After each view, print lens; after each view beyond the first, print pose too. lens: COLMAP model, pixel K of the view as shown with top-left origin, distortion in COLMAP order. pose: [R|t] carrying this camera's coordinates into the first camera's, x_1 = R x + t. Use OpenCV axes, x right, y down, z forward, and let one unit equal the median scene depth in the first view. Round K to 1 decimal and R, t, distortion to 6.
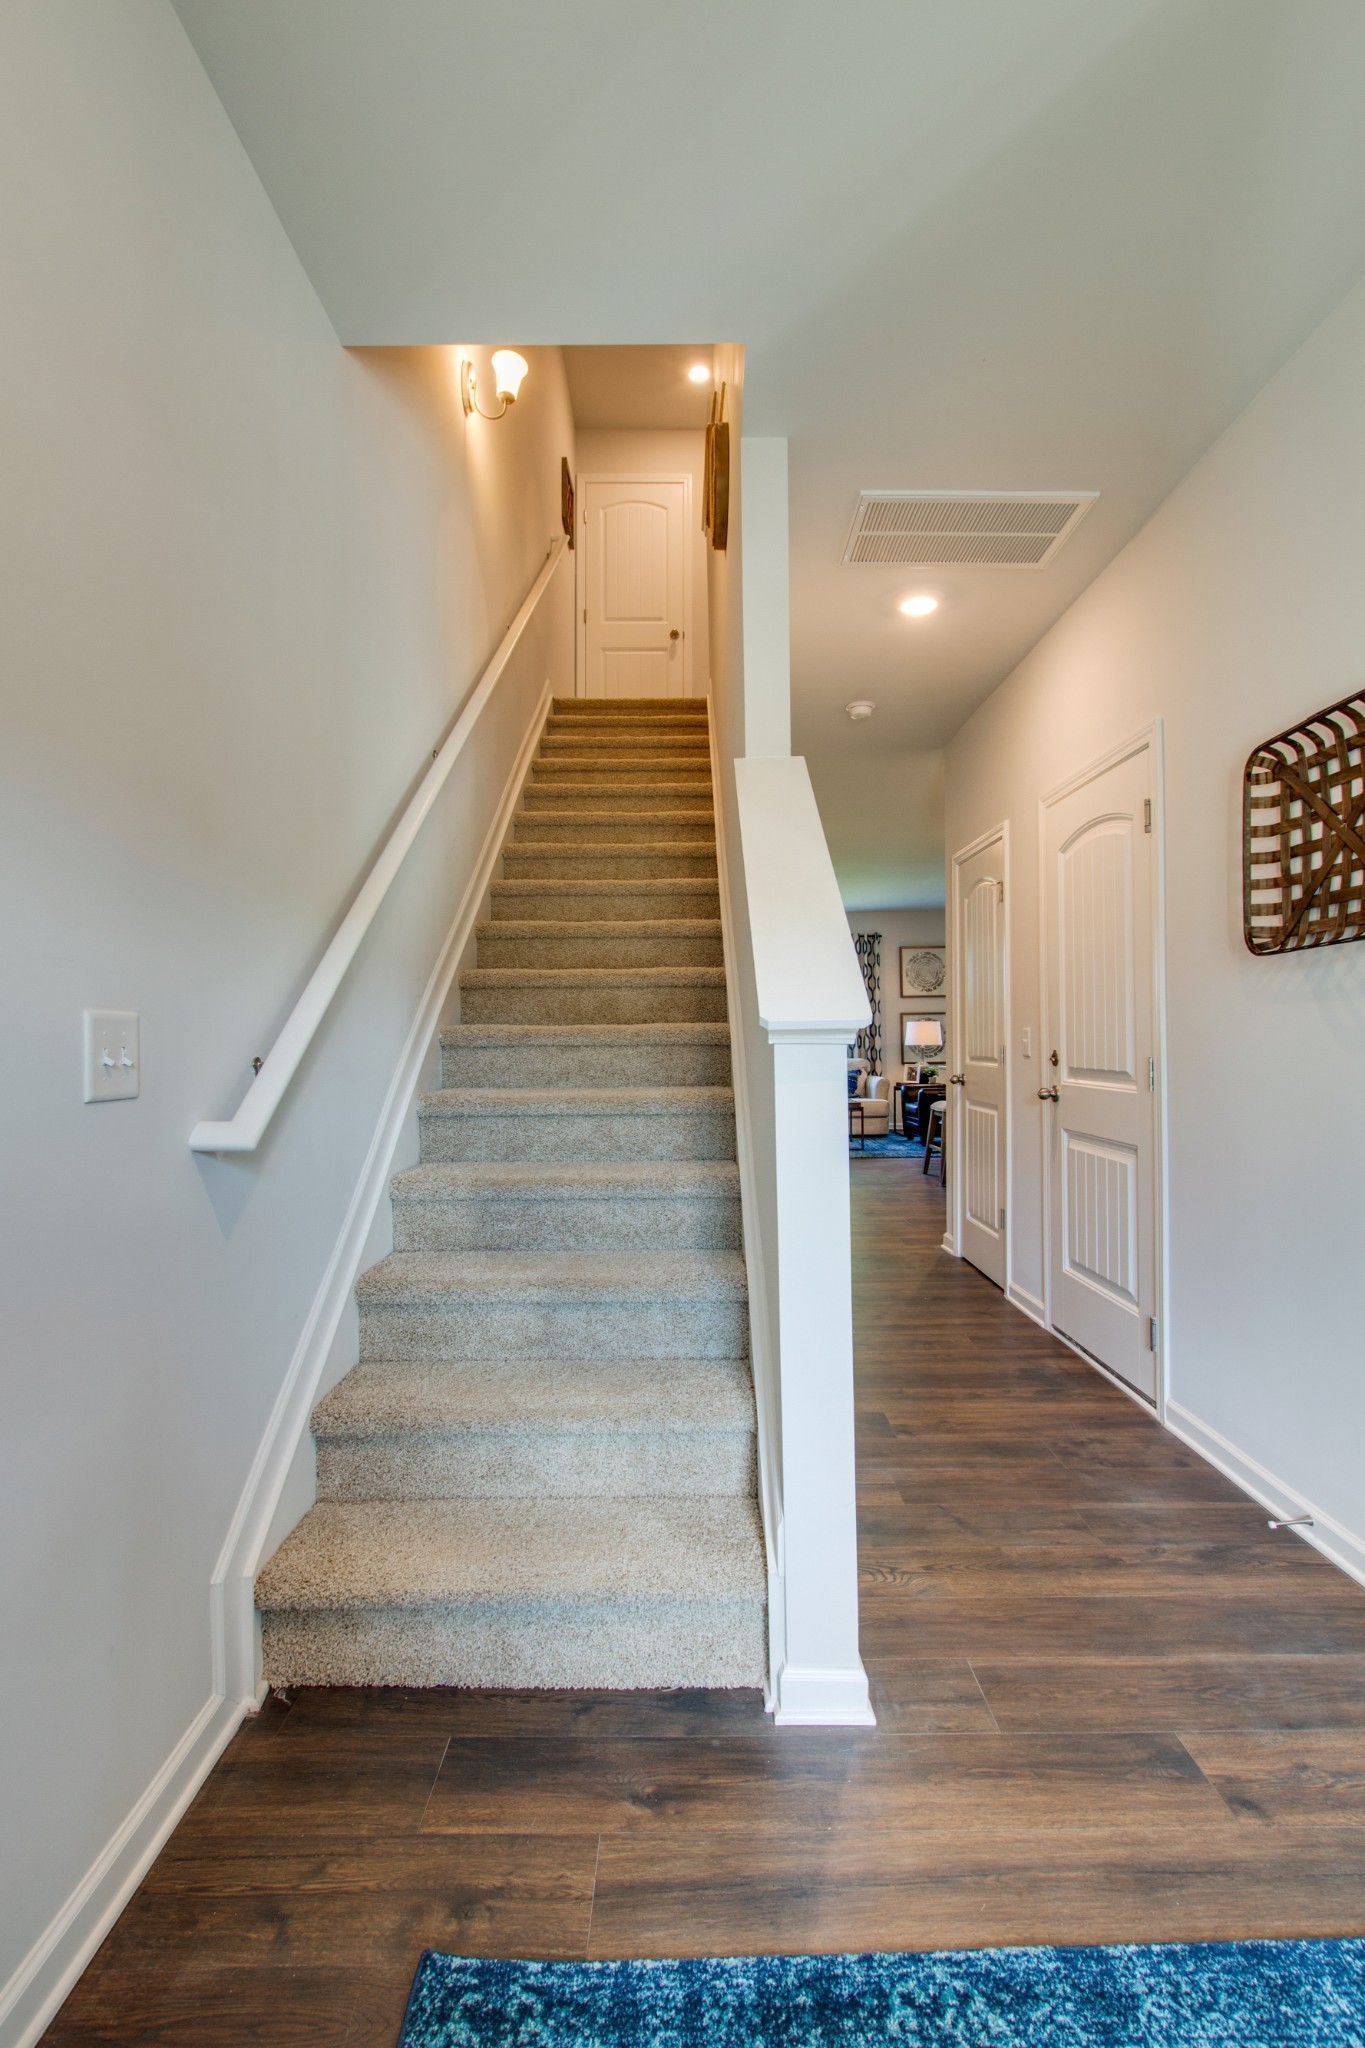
lens RADIAL K [[921.9, 0, 683.7], [0, 921.9, 1004.6], [0, 0, 1]] dist [-0.027645, 0.007991]
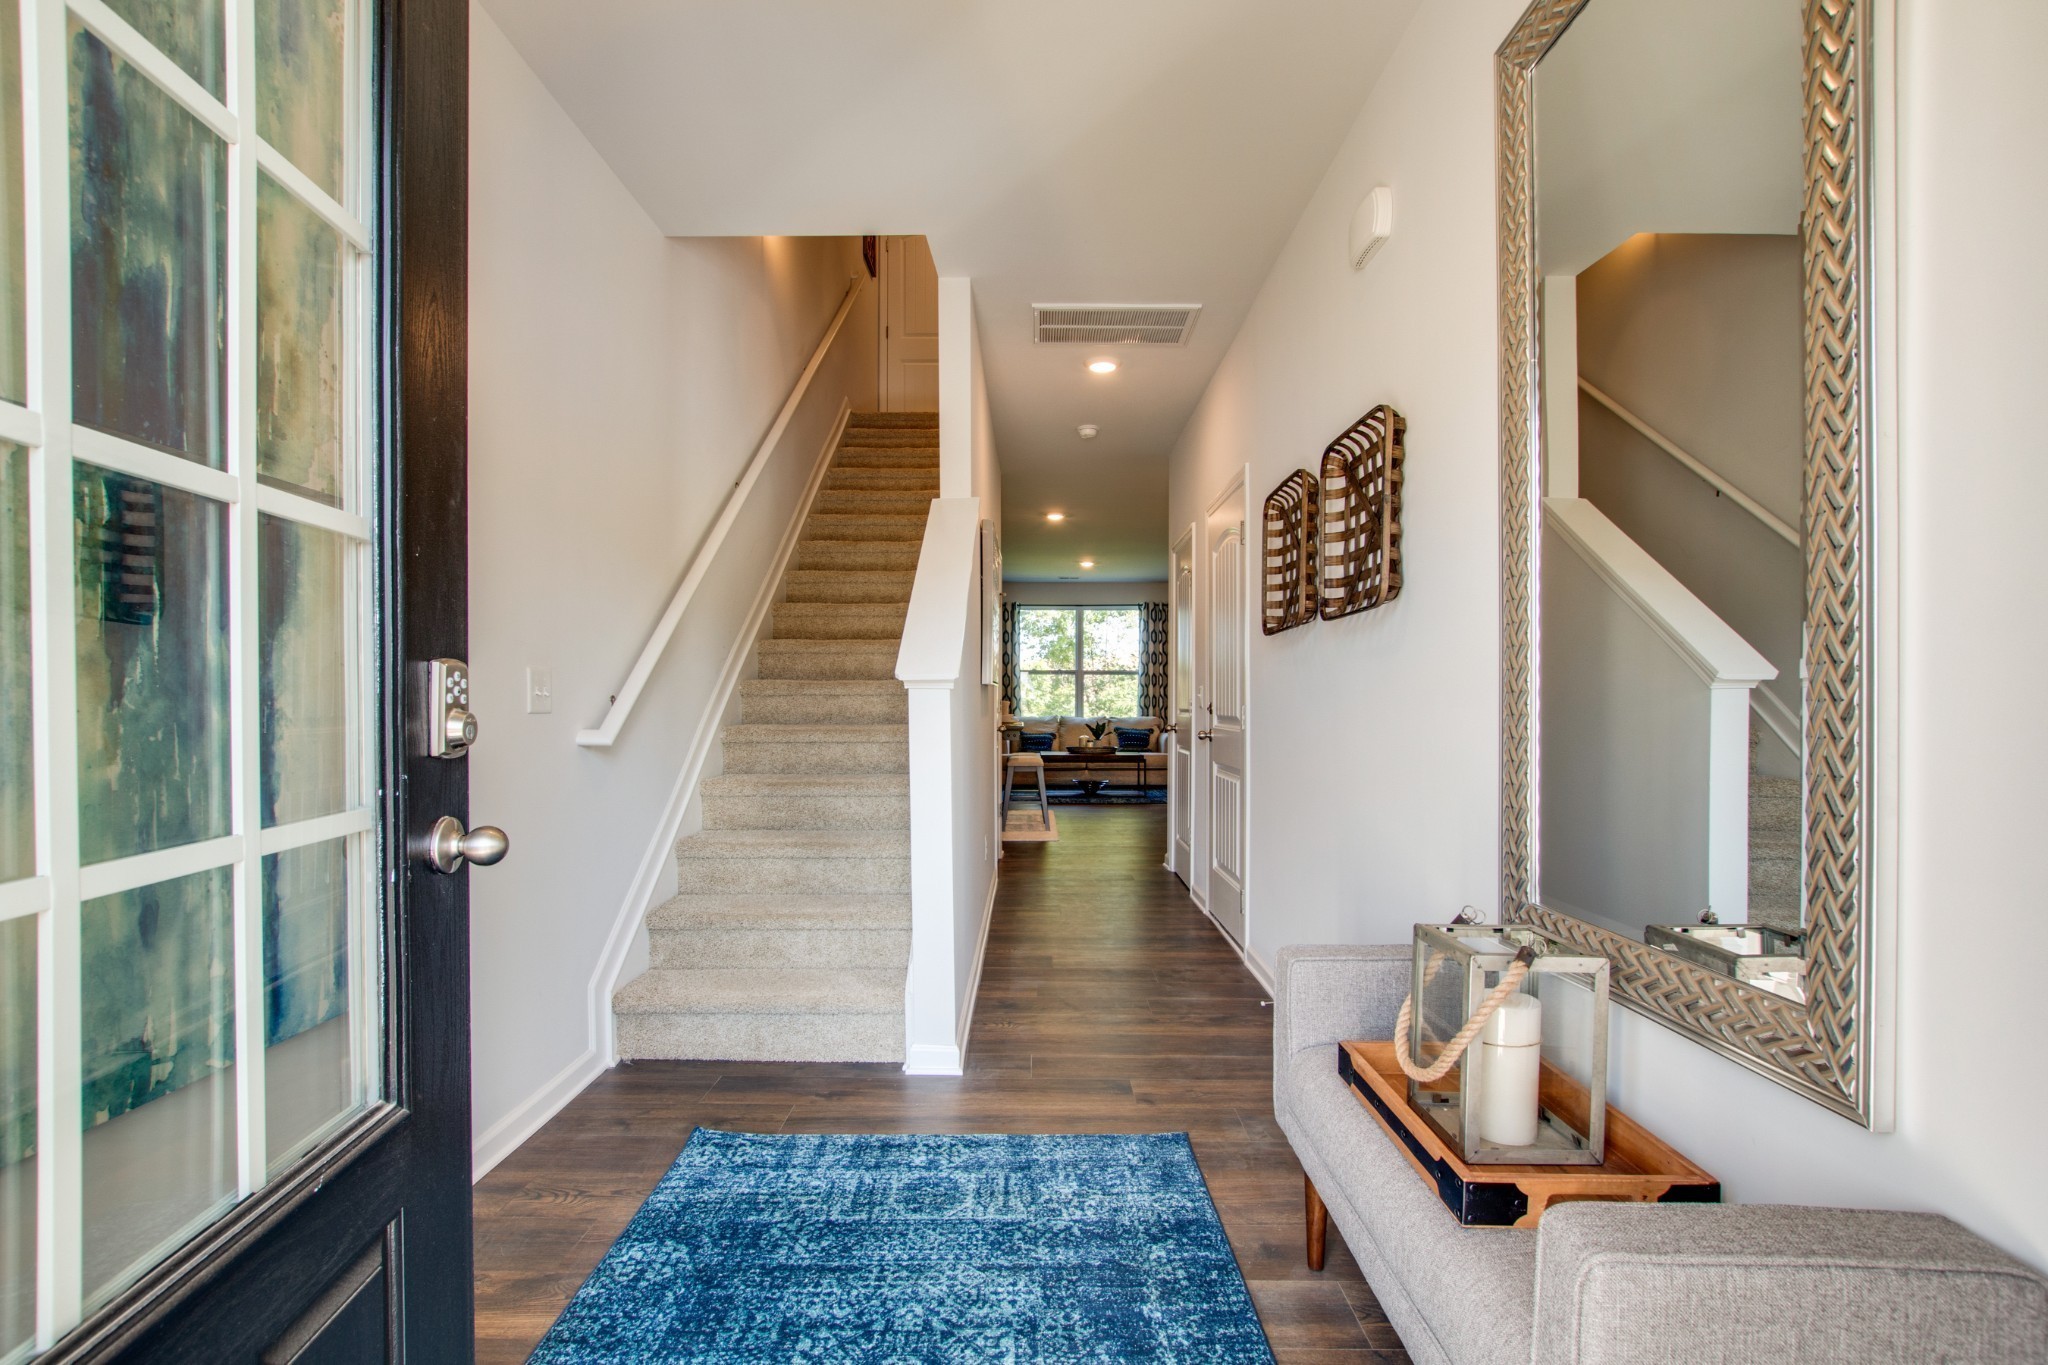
lens RADIAL K [[921.9, 0, 1021.4], [0, 921.9, 688.5], [0, 0, 1]] dist [-0.027645, 0.007991]
pose [[0.999936, 0.005463, -0.009955, 0.245078], [-0.005221, 0.999695, 0.024139, -0.000356], [0.010084, -0.024085, 0.999659, -0.549185]]
